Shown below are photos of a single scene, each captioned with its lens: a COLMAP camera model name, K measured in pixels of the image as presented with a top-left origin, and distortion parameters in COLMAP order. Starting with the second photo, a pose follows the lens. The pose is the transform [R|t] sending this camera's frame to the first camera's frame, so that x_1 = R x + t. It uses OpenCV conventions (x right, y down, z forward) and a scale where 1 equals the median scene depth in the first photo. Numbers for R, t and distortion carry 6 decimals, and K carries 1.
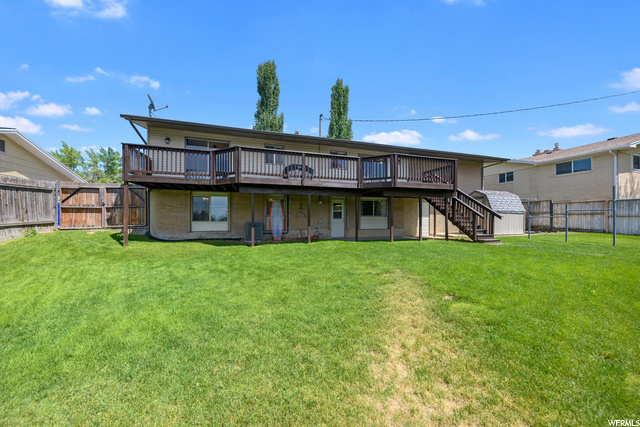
lens RADIAL K [[219.7, 0, 319.0], [0, 219.7, 215.5], [0, 0, 1]] dist [0.010554, -0.000259]
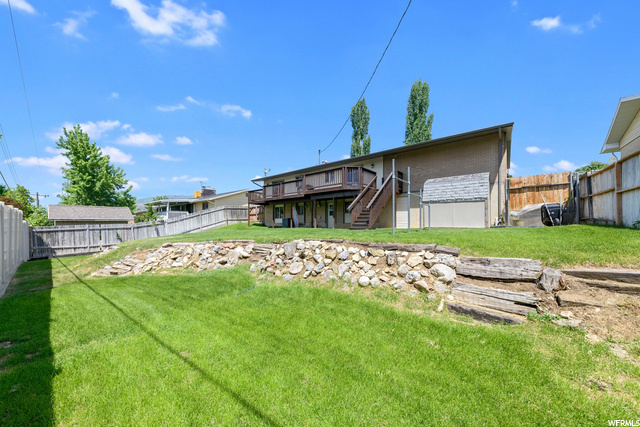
lens RADIAL K [[219.7, 0, 319.0], [0, 219.7, 215.5], [0, 0, 1]] dist [0.010554, -0.000259]
pose [[0.564552, -0.033046, -0.824736, 1.356358], [0.010228, 0.999402, -0.033043, 0.066304], [0.825334, 0.010219, 0.564552, 0.102408]]
